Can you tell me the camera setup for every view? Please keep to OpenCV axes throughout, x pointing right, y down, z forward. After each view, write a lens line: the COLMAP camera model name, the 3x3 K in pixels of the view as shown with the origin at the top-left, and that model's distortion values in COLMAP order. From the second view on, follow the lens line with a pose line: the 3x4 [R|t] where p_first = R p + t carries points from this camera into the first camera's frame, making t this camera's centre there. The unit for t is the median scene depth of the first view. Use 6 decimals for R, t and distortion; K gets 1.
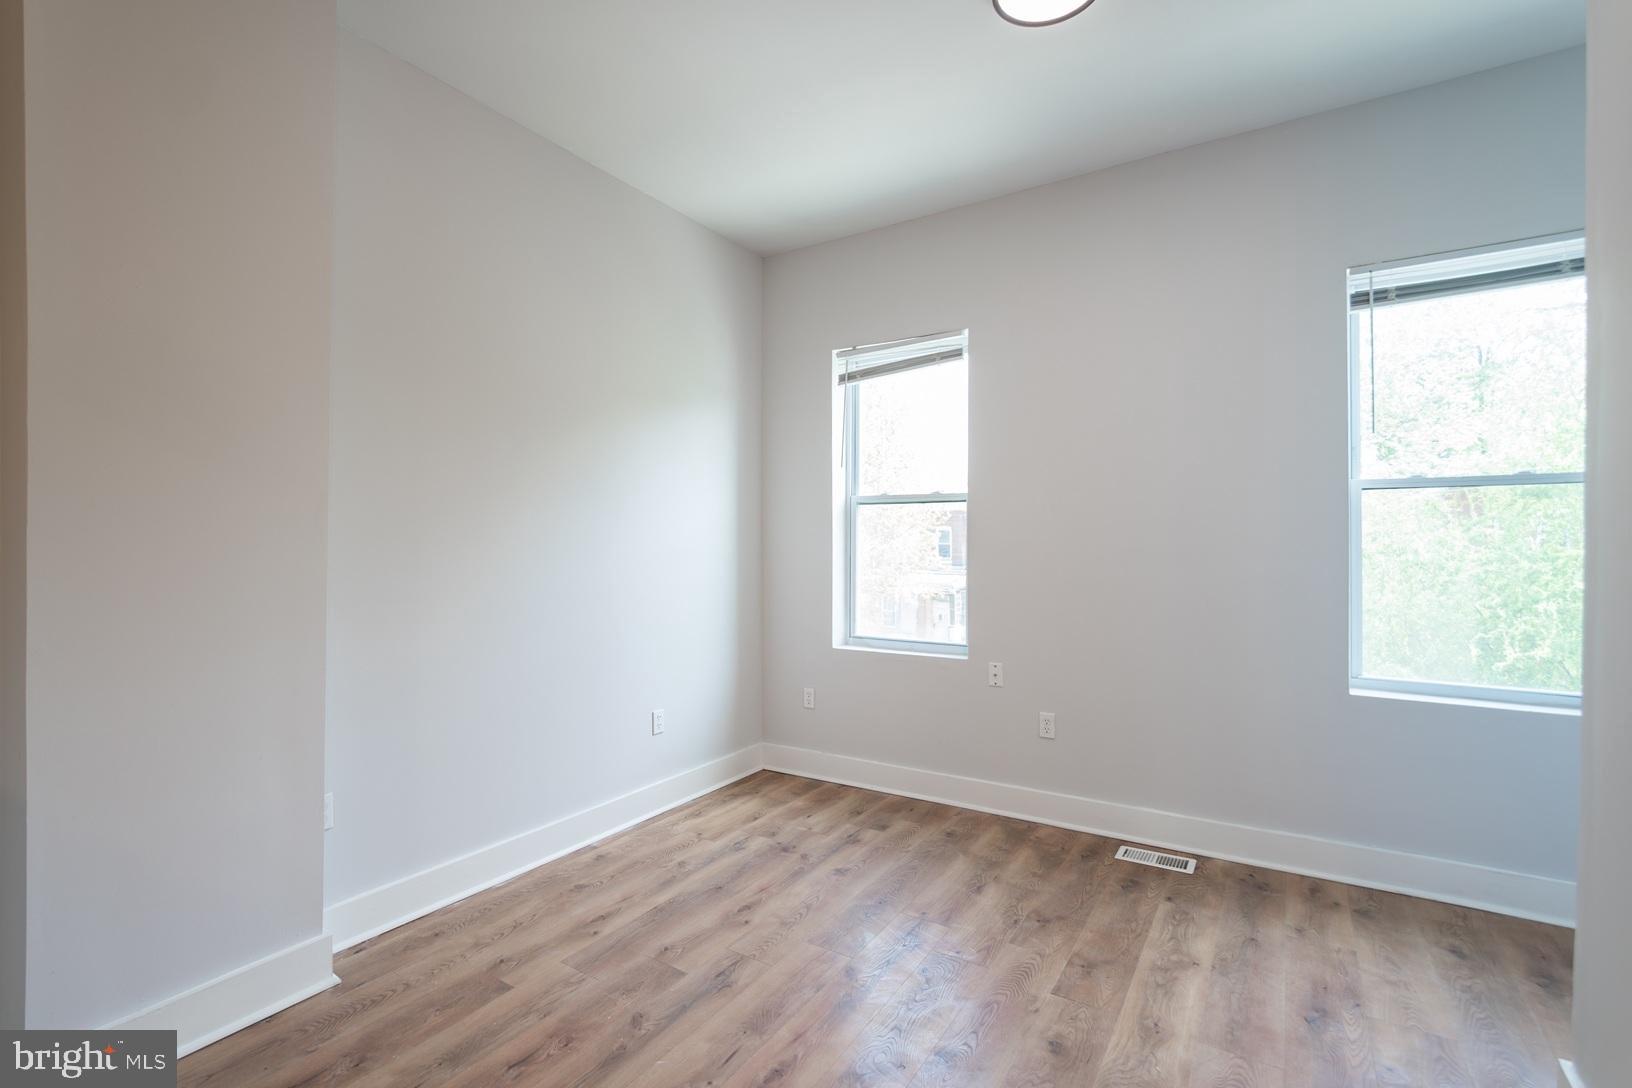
lens RADIAL K [[738.1, 0, 805.1], [0, 738.1, 539.2], [0, 0, 1]] dist [0.011455, -0.000544]
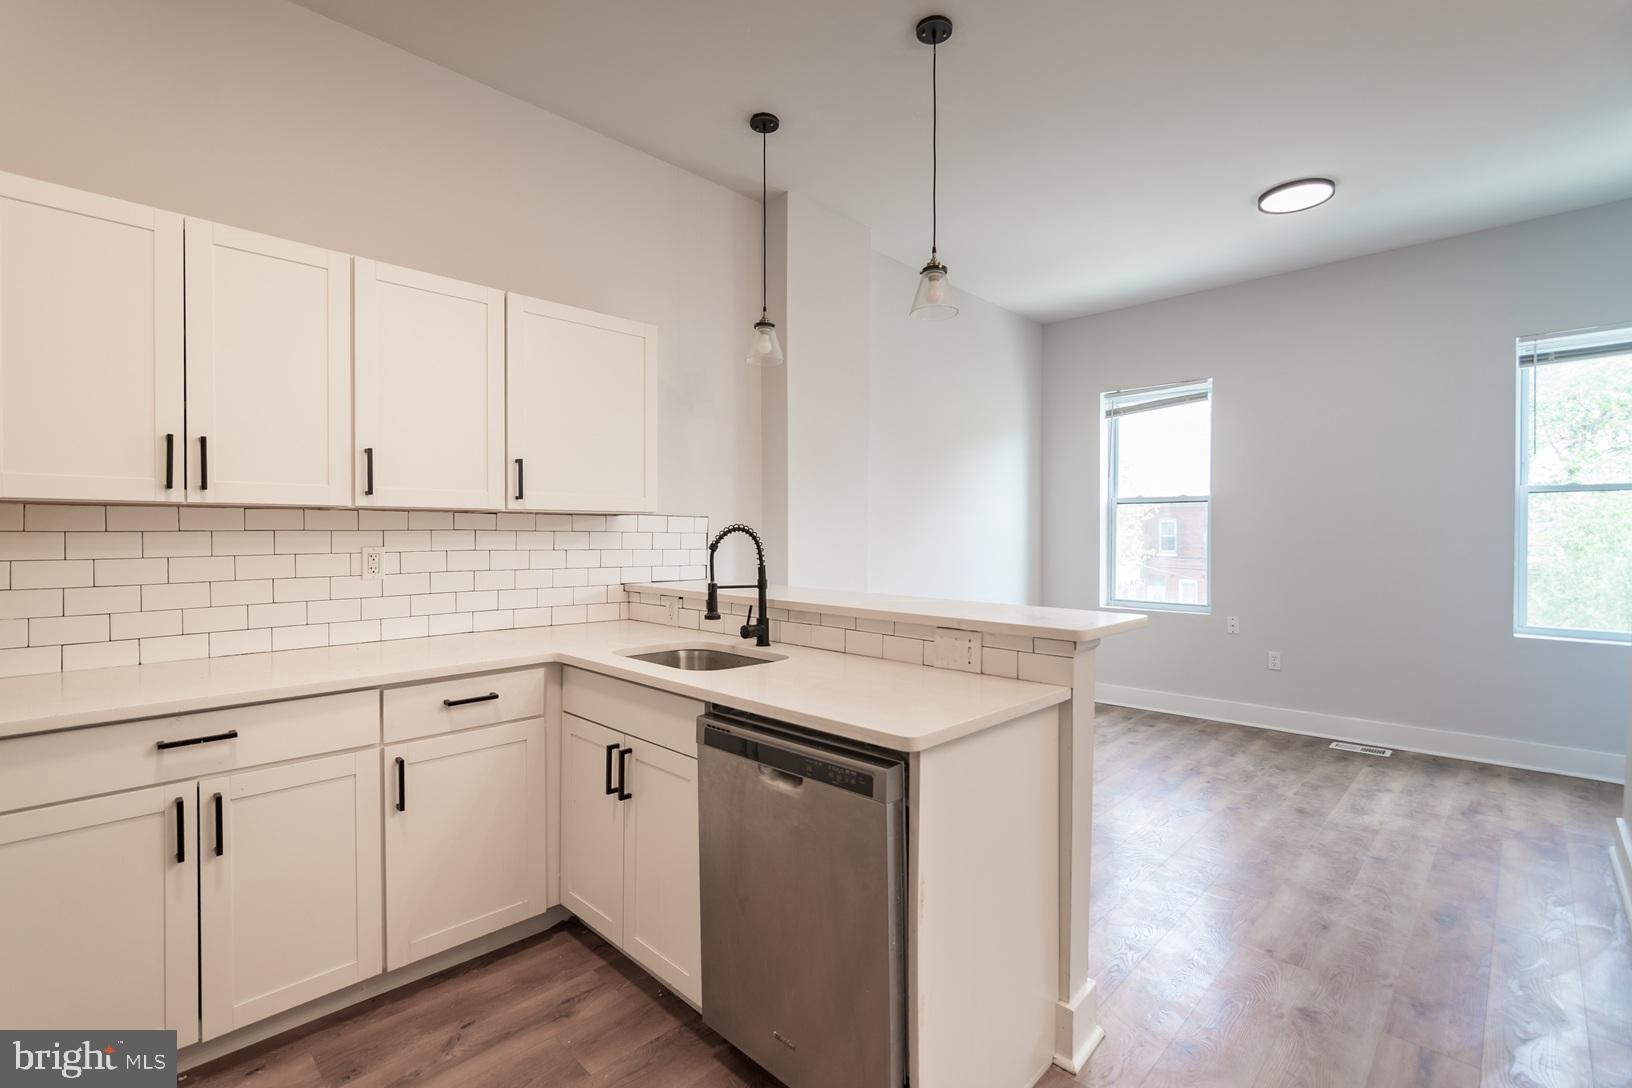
lens RADIAL K [[738.1, 0, 816.8], [0, 738.1, 541.6], [0, 0, 1]] dist [0.011455, -0.000544]
pose [[0.983107, 0.002490, -0.183012, -0.322446], [0.000062, 0.999903, 0.013935, 0.005337], [0.183029, -0.013711, 0.983012, -0.647693]]
